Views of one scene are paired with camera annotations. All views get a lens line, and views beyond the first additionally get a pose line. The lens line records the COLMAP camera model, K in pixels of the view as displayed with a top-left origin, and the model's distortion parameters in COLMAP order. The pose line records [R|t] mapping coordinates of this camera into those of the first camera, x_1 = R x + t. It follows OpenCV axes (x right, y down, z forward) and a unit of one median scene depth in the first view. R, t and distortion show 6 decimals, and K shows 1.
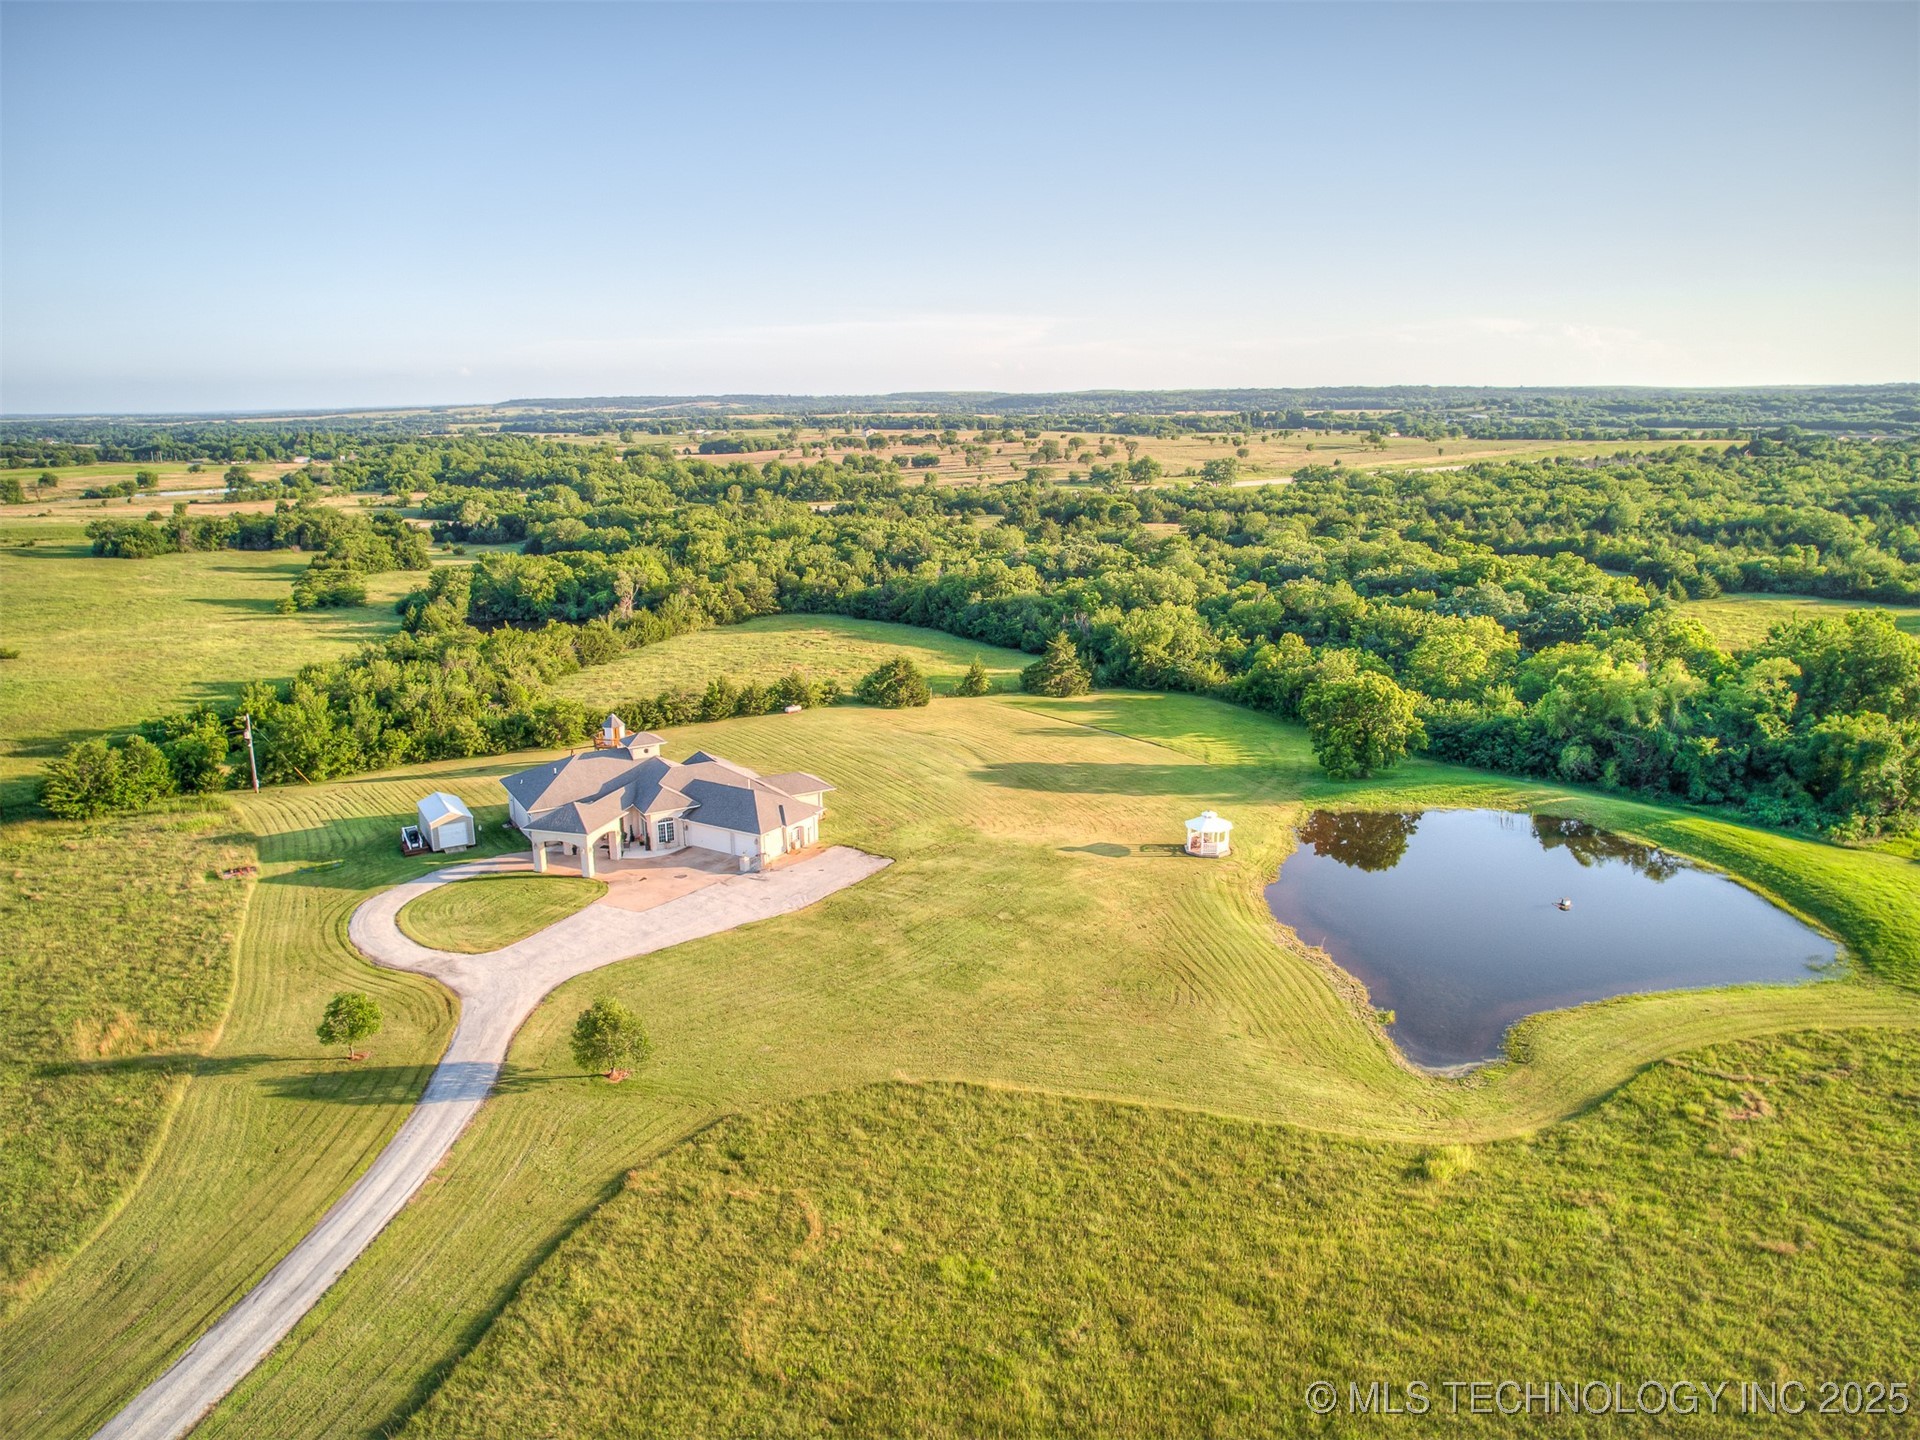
lens RADIAL K [[1387.8, 0, 960.3], [0, 1387.8, 721.2], [0, 0, 1]] dist [-0.032560, 0.002186]
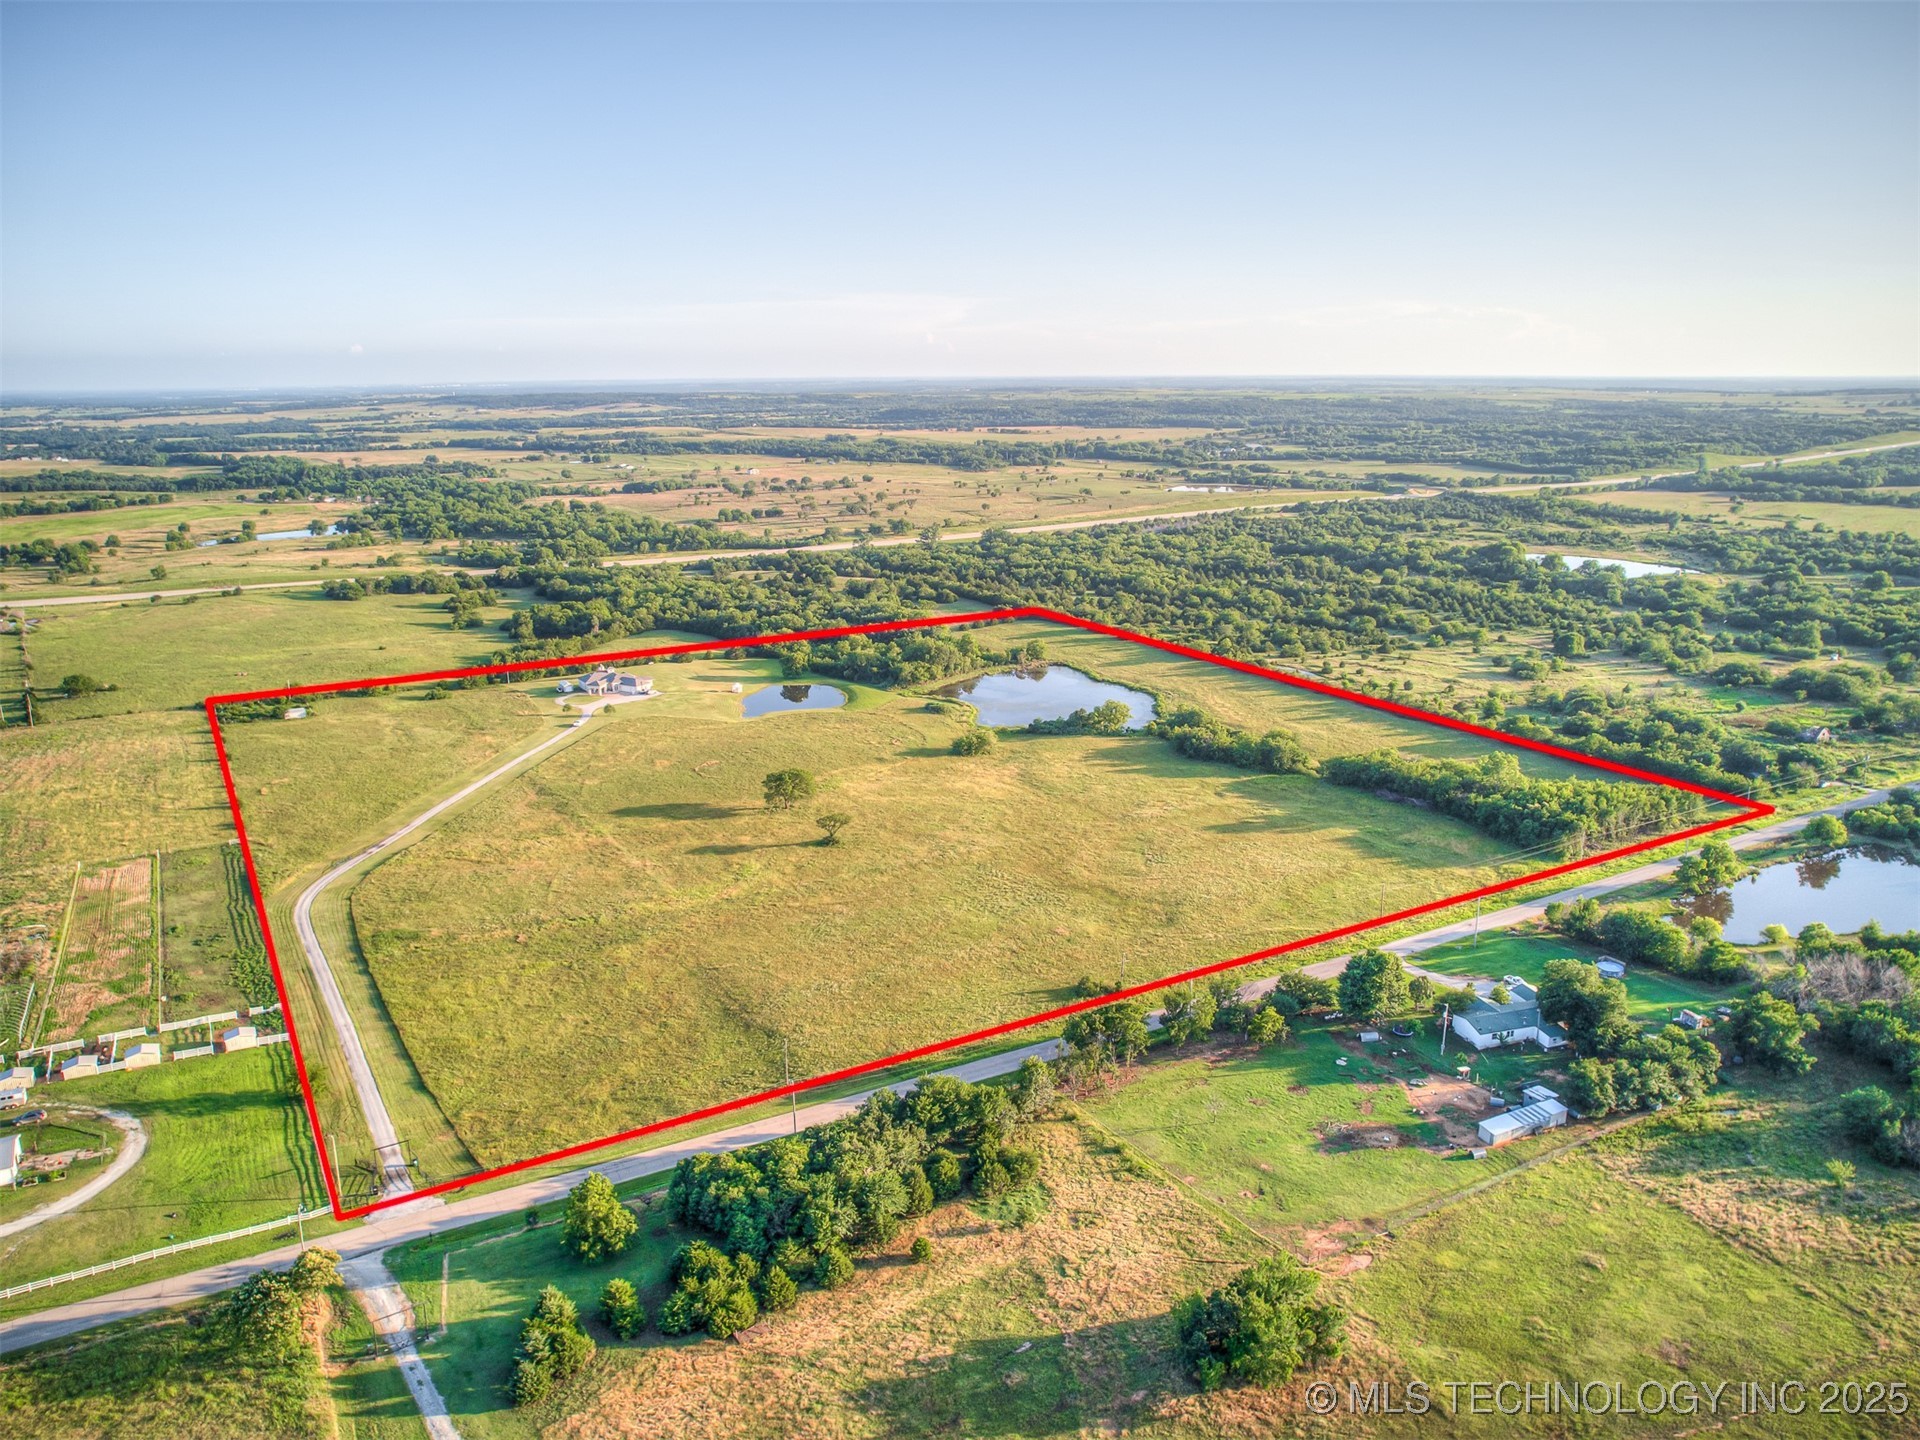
lens RADIAL K [[1387.8, 0, 960.7], [0, 1387.8, 720.2], [0, 0, 1]] dist [-0.032560, 0.002186]
pose [[0.998684, -0.006020, 0.050937, 0.571412], [0.005263, 0.999874, 0.014972, 0.102484], [-0.051021, -0.014684, 0.998590, -2.999529]]
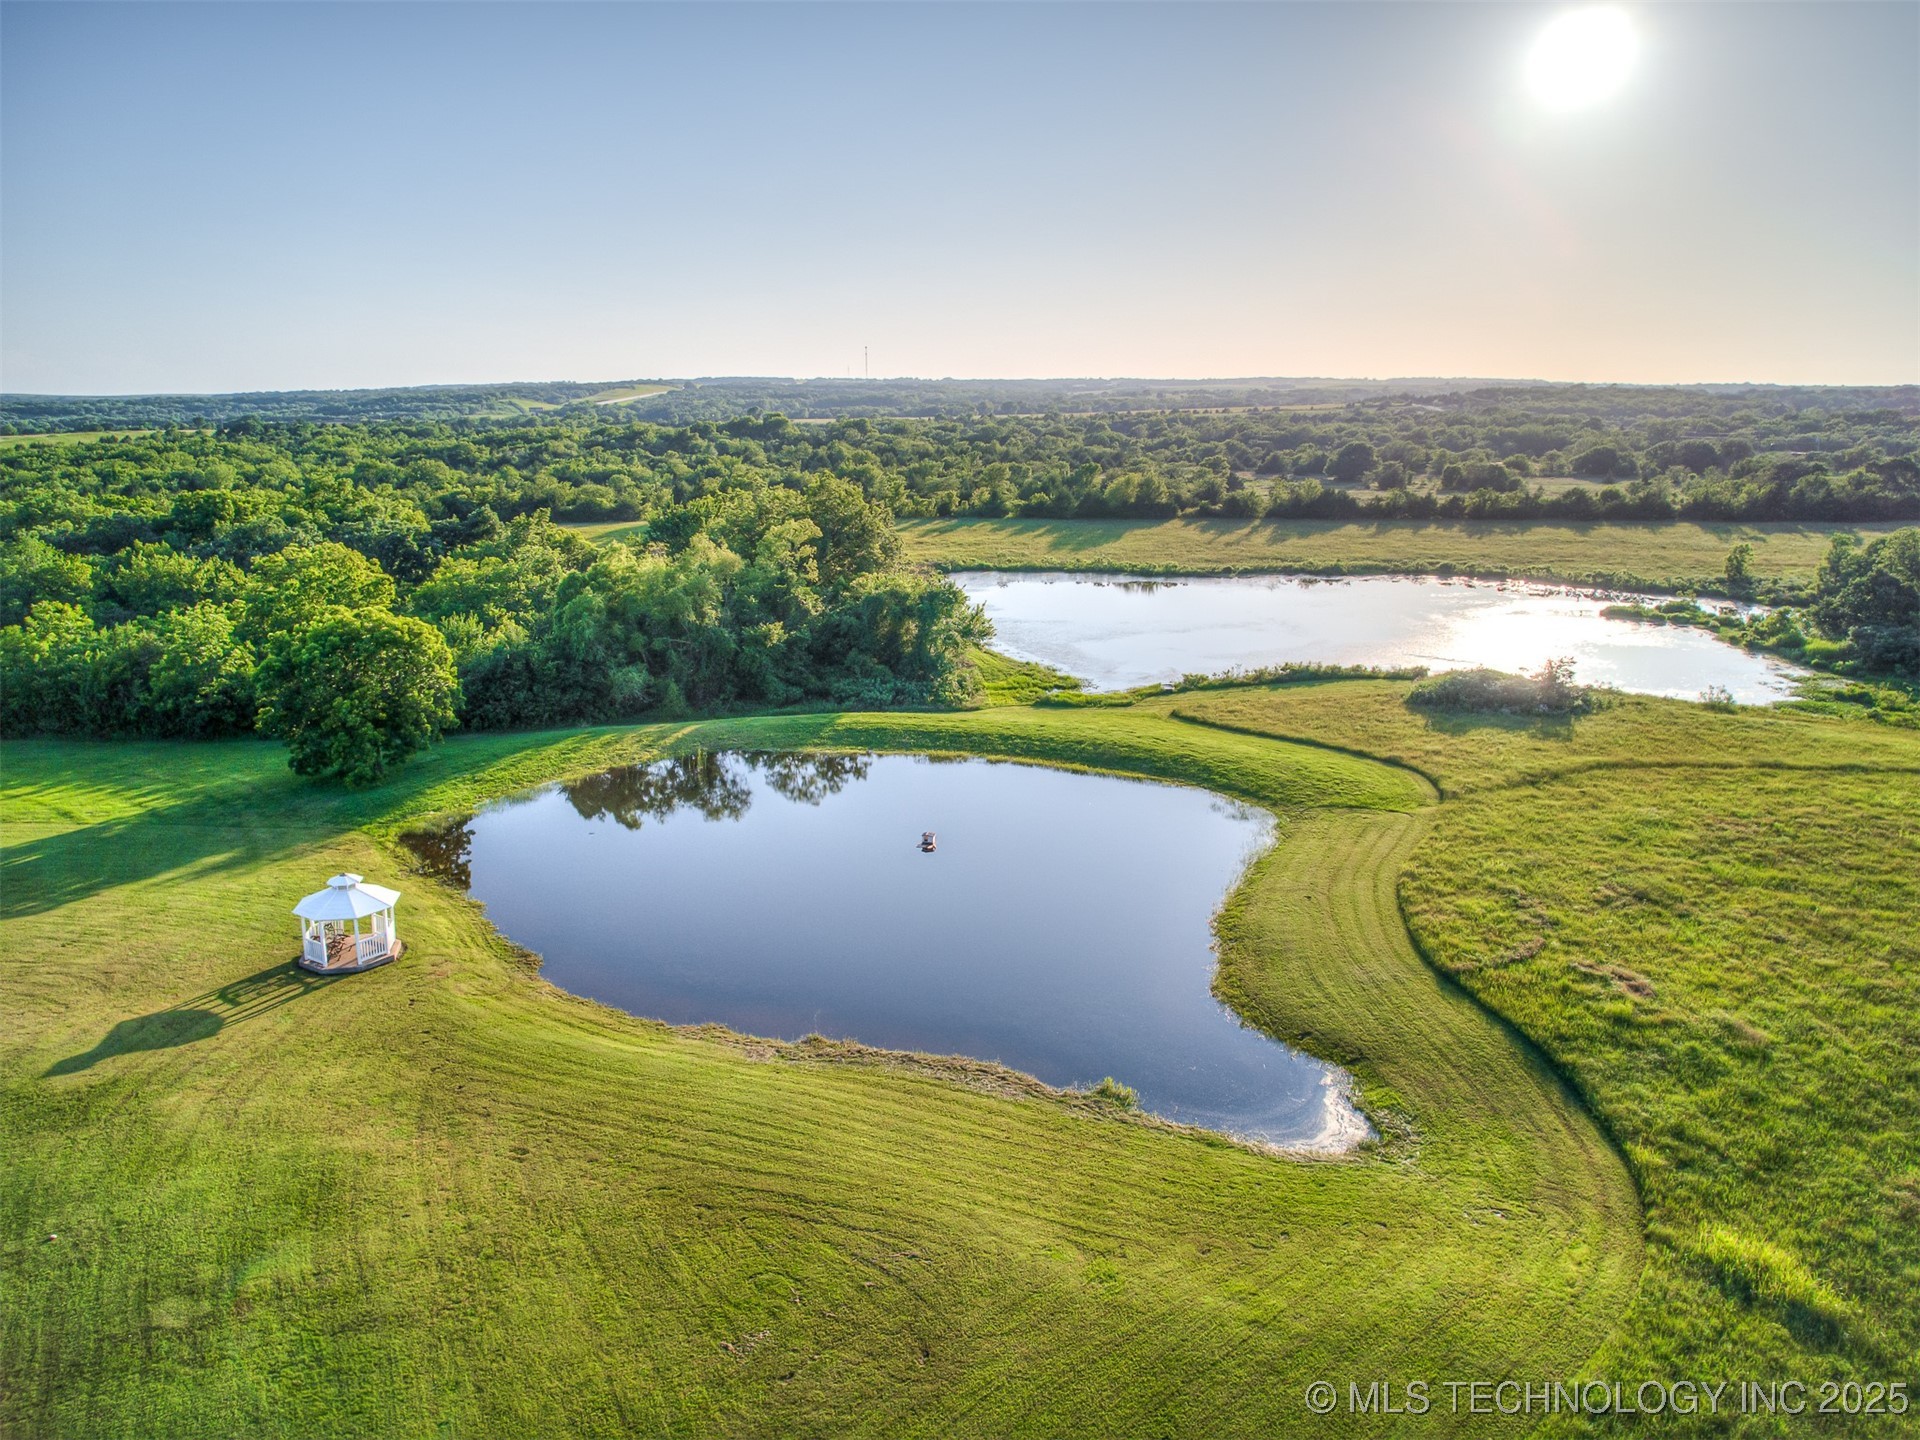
lens RADIAL K [[1387.8, 0, 955.8], [0, 1387.8, 715.7], [0, 0, 1]] dist [-0.032560, 0.002186]
pose [[0.501452, -0.189605, 0.844154, -0.083878], [0.203056, 0.974230, 0.098200, 0.006551], [-0.841019, 0.122168, 0.527031, 0.457751]]
